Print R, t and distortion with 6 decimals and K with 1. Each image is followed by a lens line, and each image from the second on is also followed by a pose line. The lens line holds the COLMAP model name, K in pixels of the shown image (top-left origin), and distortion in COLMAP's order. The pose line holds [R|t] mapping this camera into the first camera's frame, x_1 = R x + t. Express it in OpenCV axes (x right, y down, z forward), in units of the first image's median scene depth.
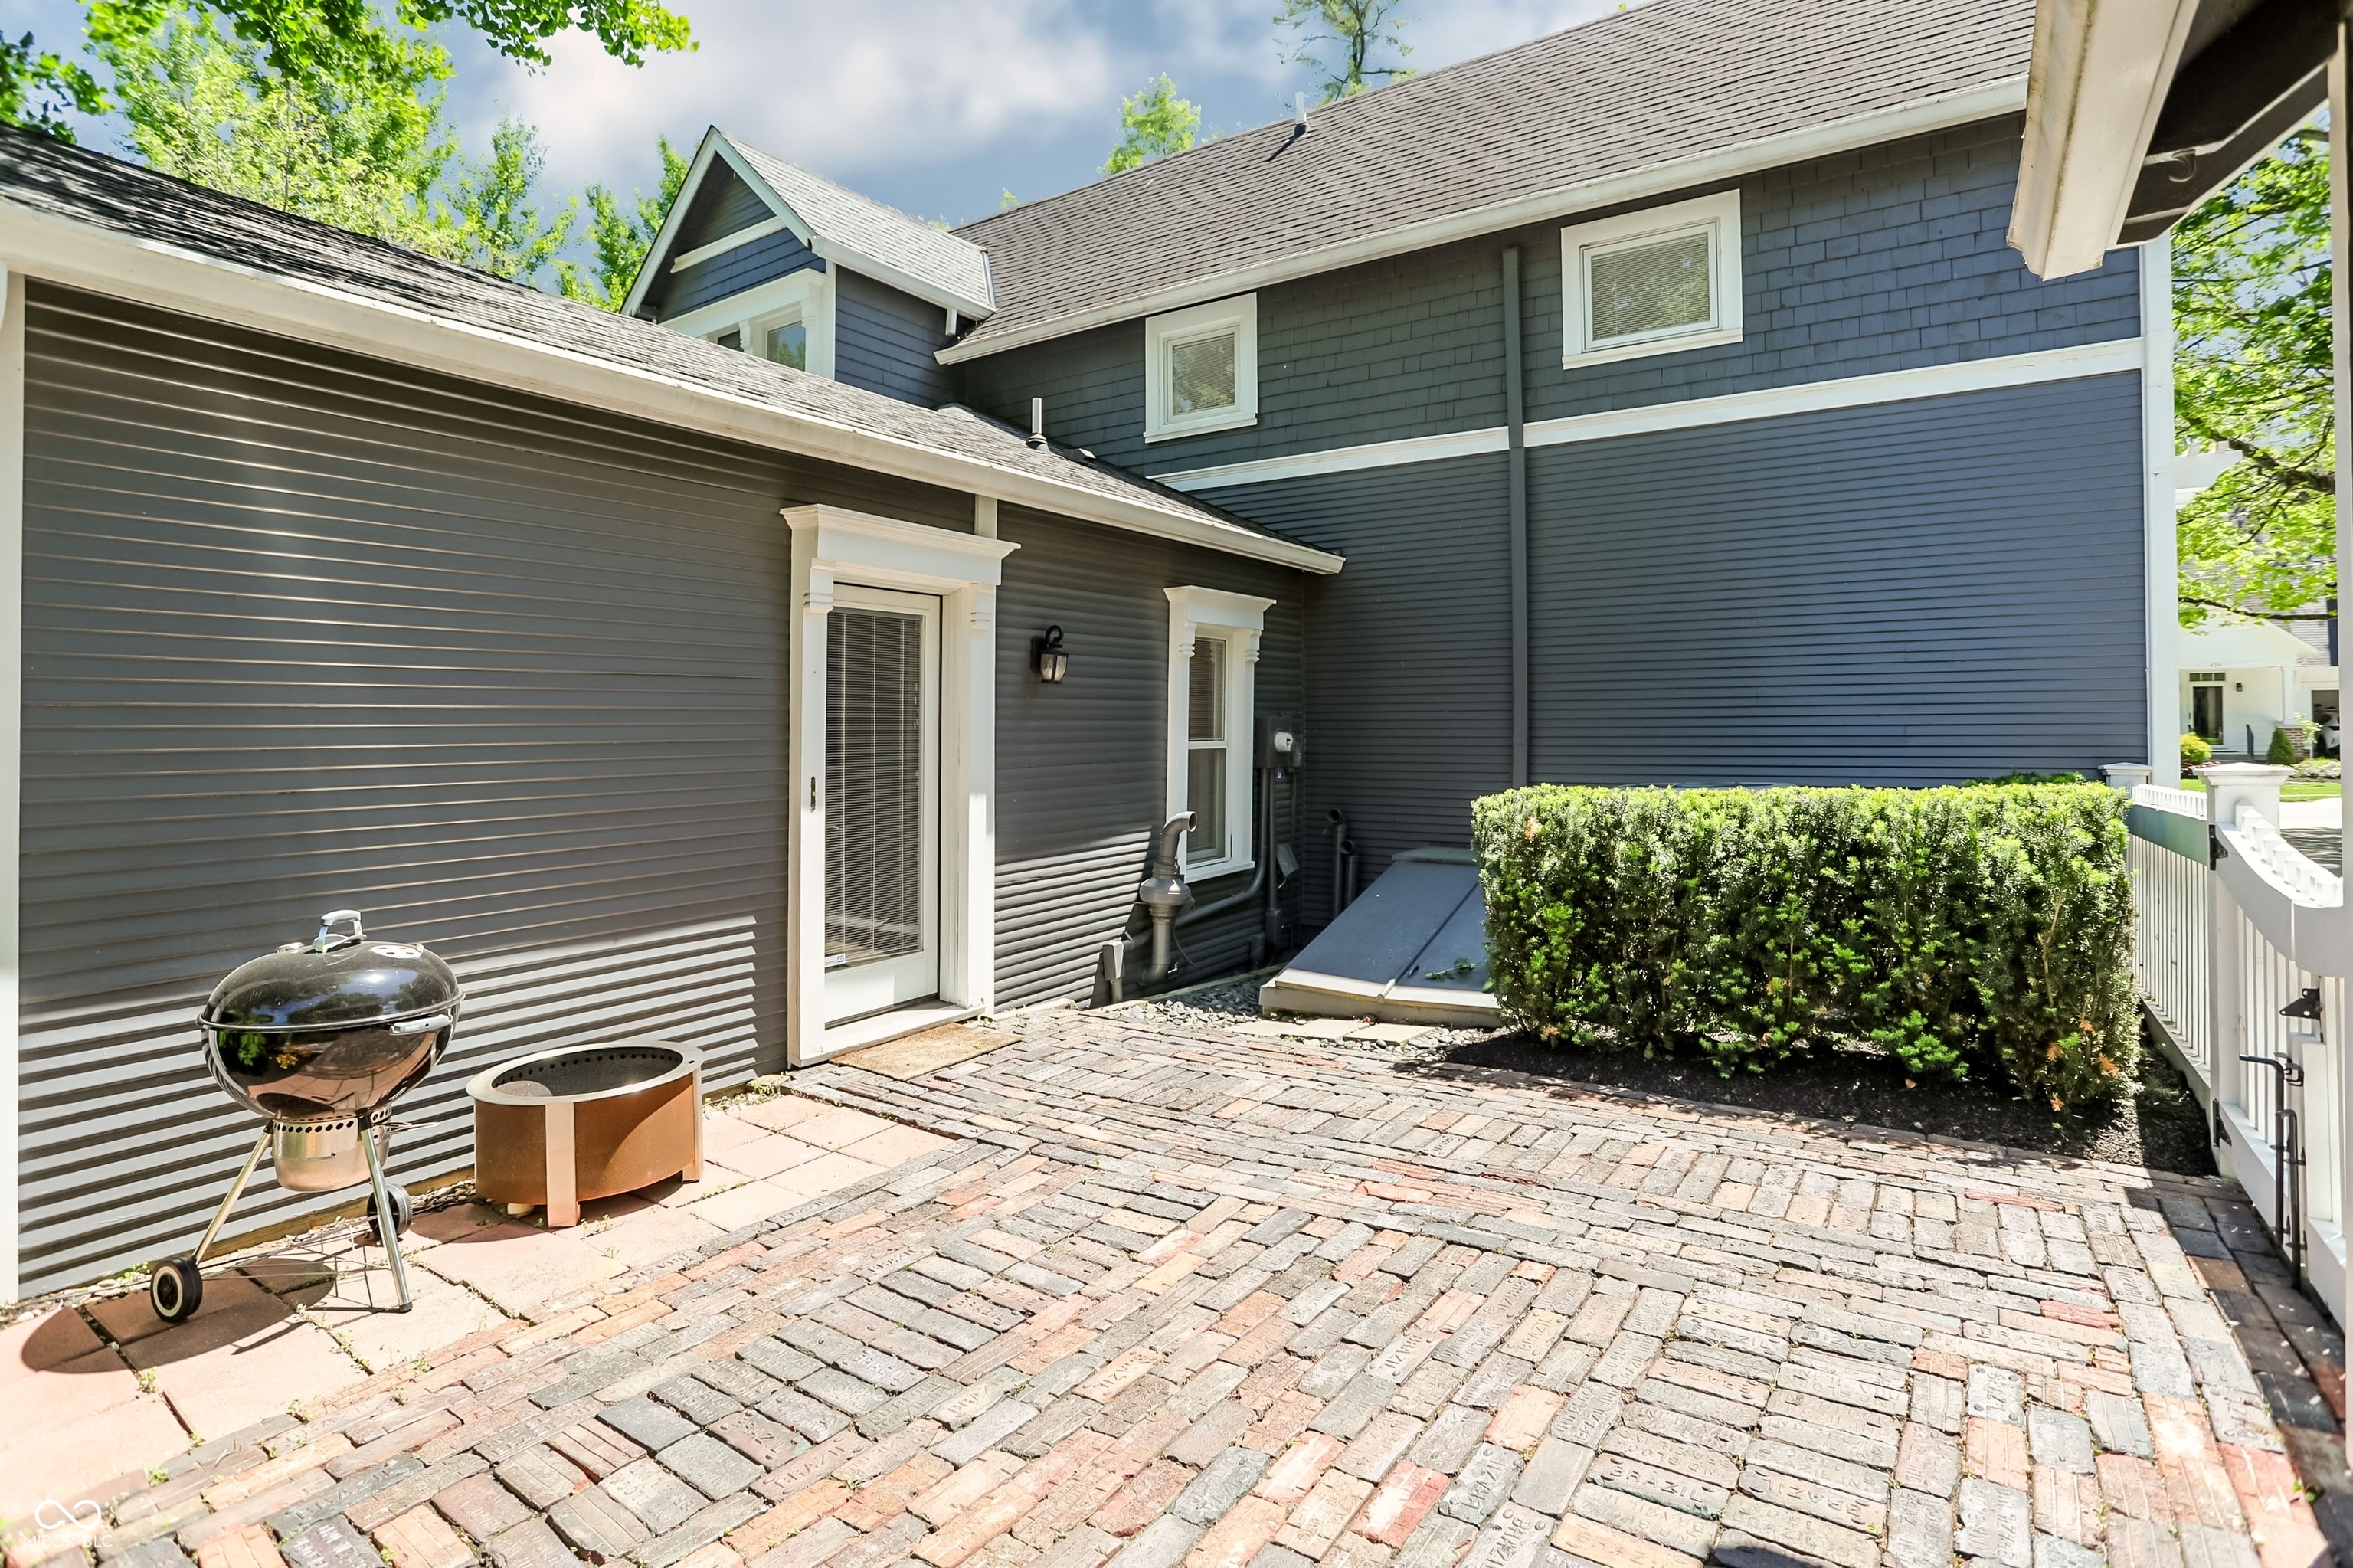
lens RADIAL K [[1172.2, 0, 1204.6], [0, 1172.2, 698.4], [0, 0, 1]] dist [-0.055399, 0.025717]
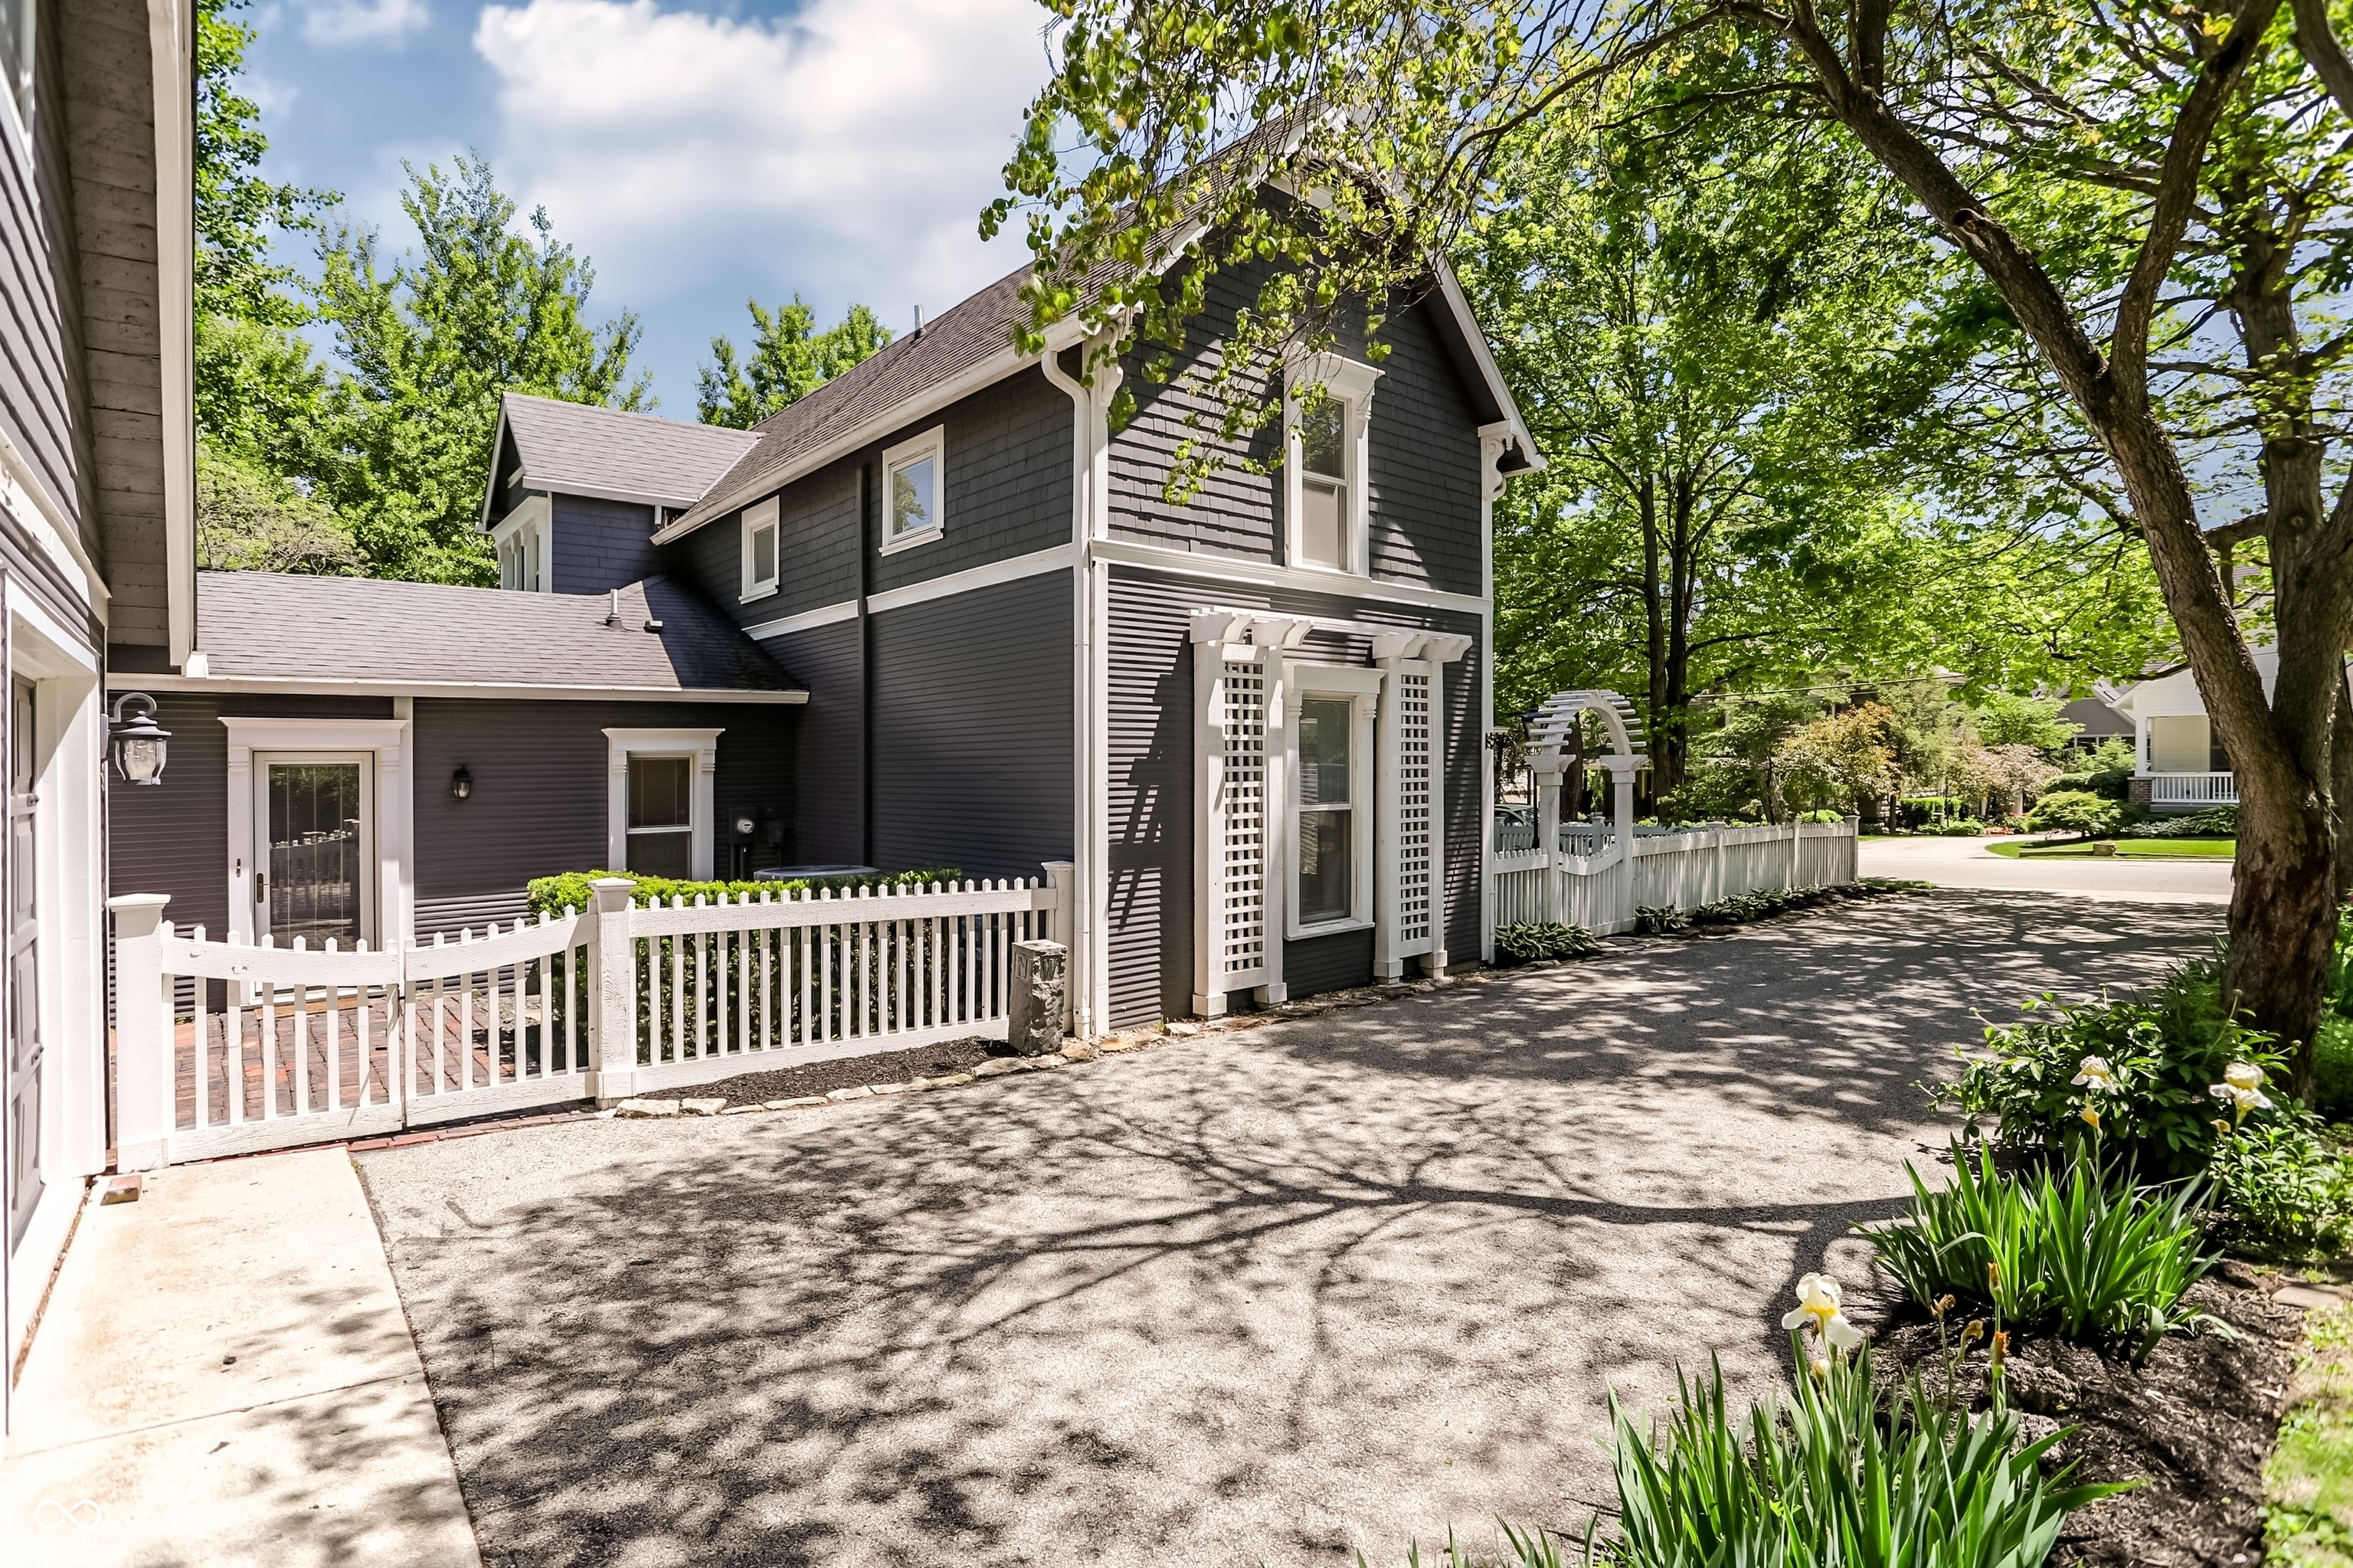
lens RADIAL K [[1183.8, 0, 1214.6], [0, 1183.8, 729.2], [0, 0, 1]] dist [-0.052979, 0.028260]
pose [[0.961068, -0.009626, -0.276144, 1.706990], [0.009121, 0.999954, -0.003114, -0.118157], [0.276161, 0.000474, 0.961111, -0.347240]]
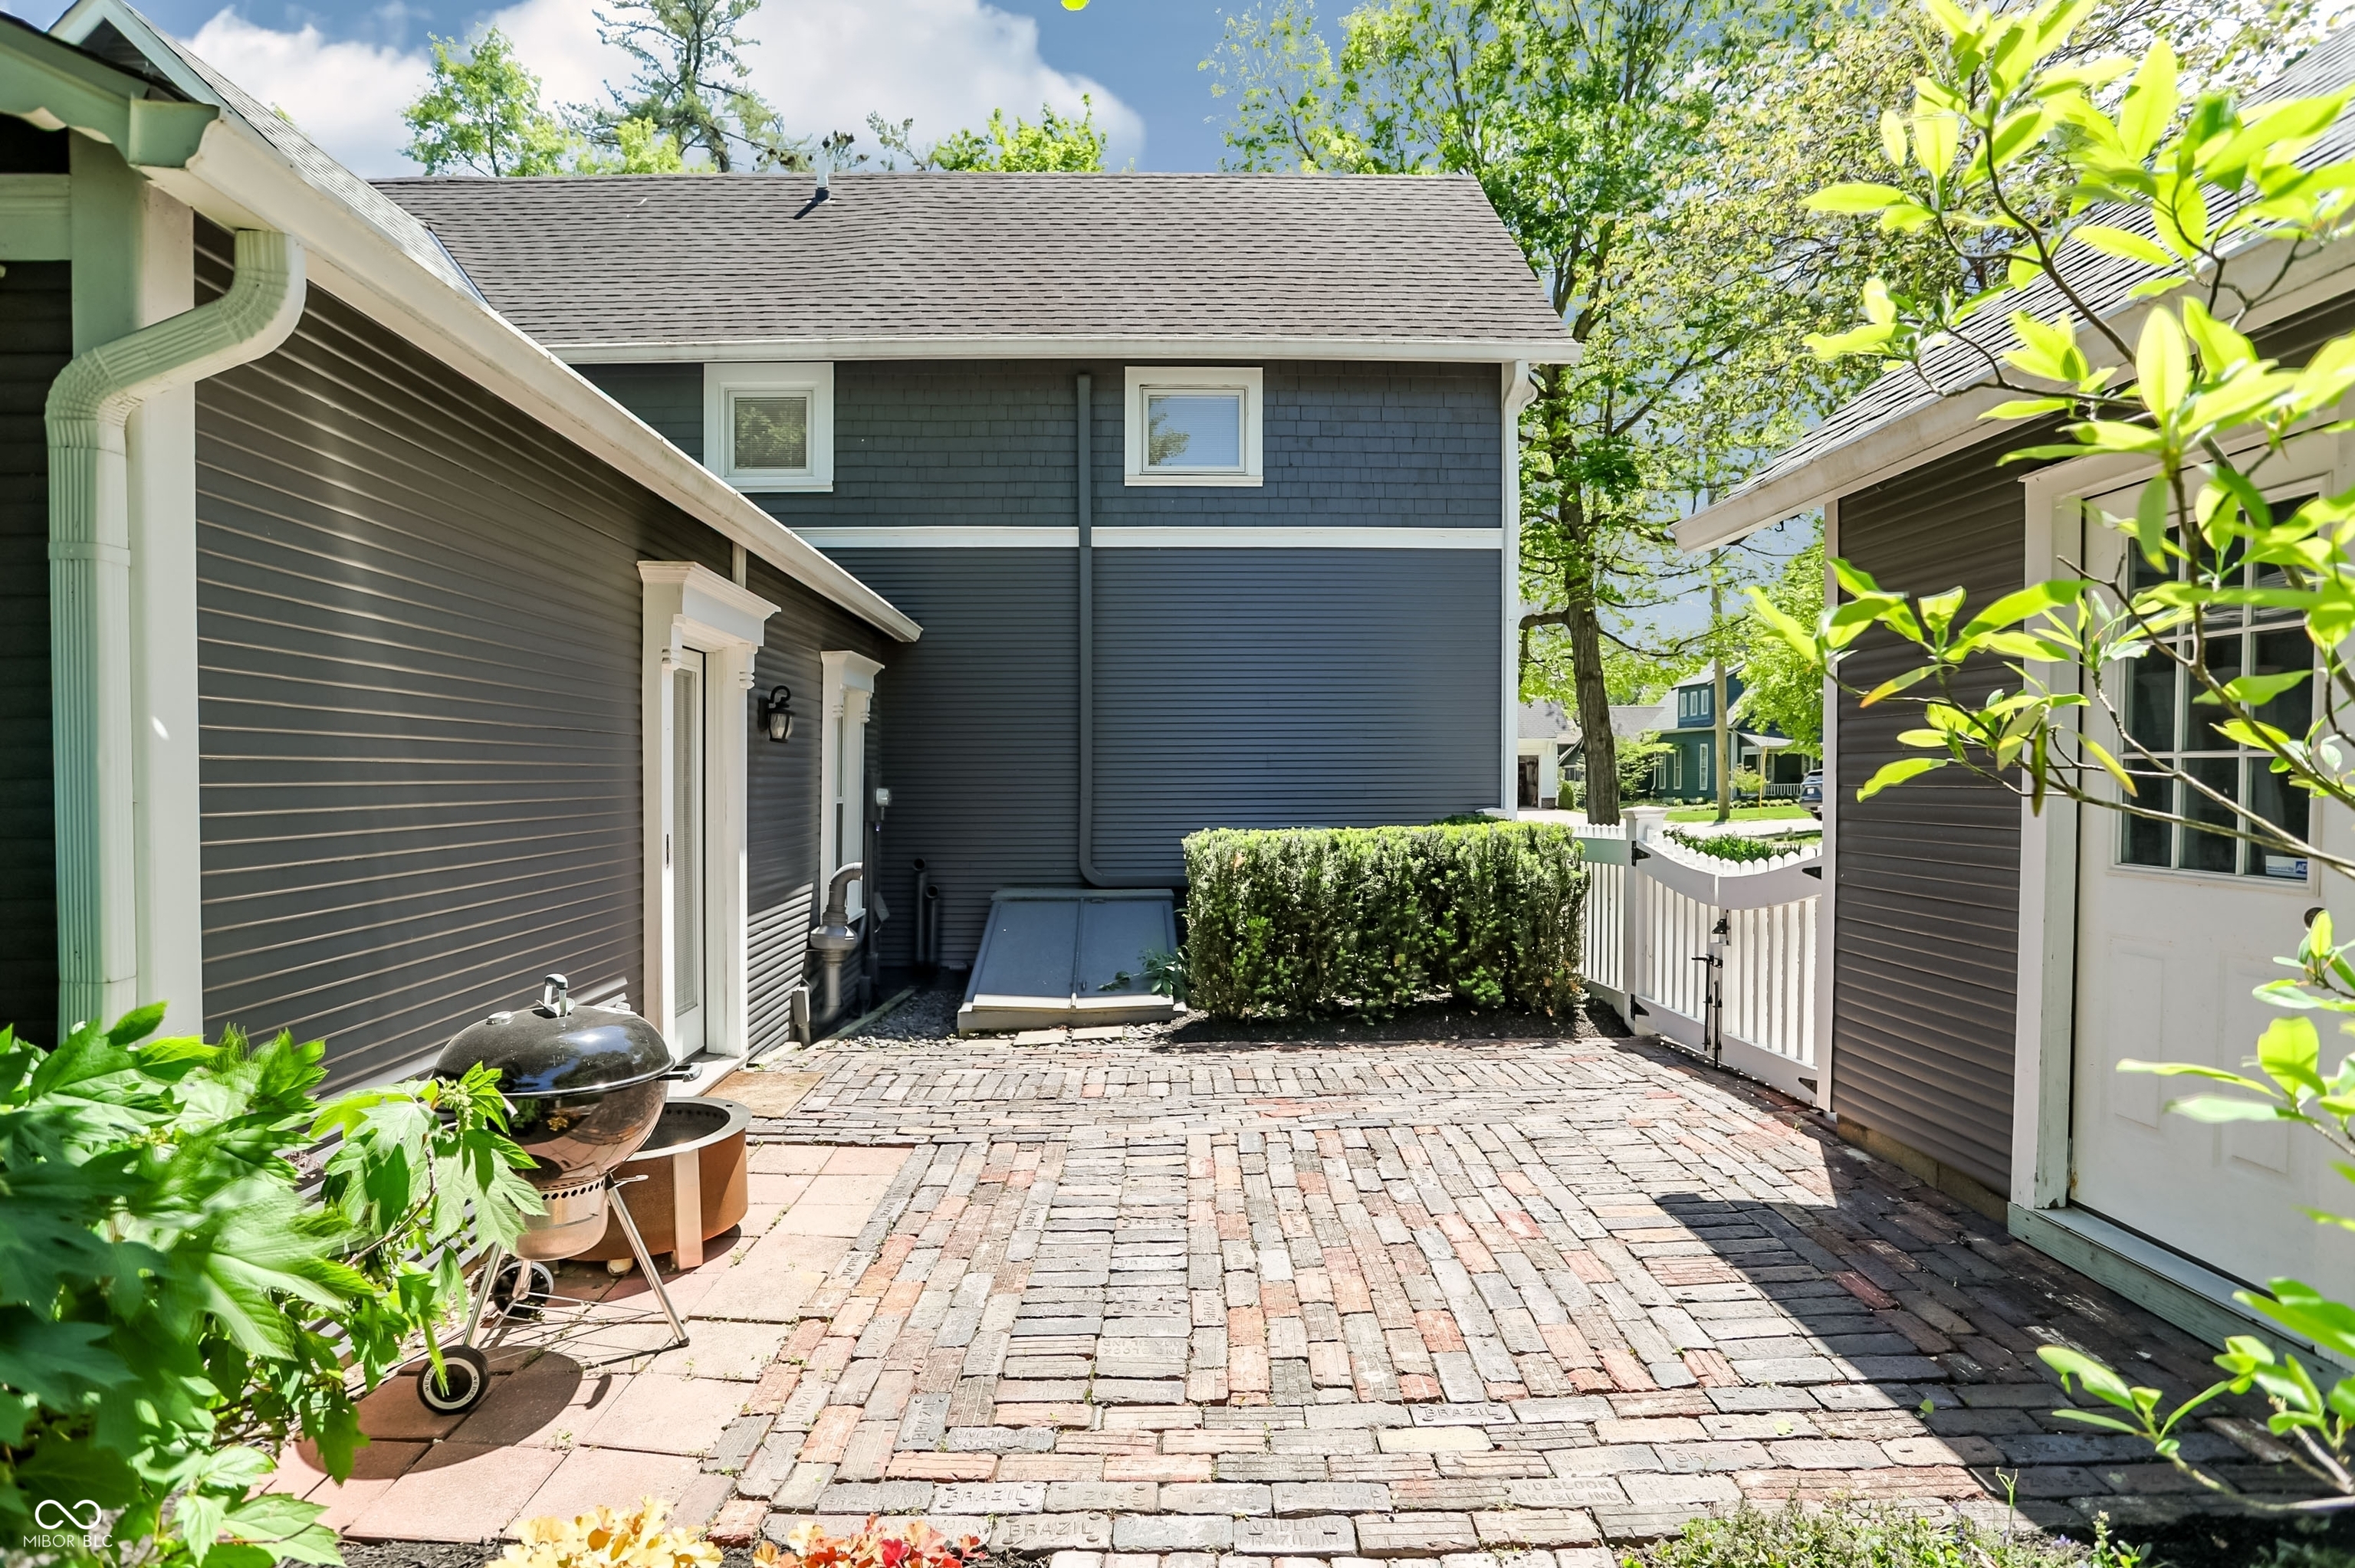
lens RADIAL K [[1185.0, 0, 1177.5], [0, 1185.0, 784.0], [0, 0, 1]] dist [-0.066910, 0.039619]
pose [[0.824293, -0.000387, 0.566164, -0.541890], [-0.015447, 0.999612, 0.023173, -0.006133], [-0.565953, -0.027847, 0.823967, -0.072913]]
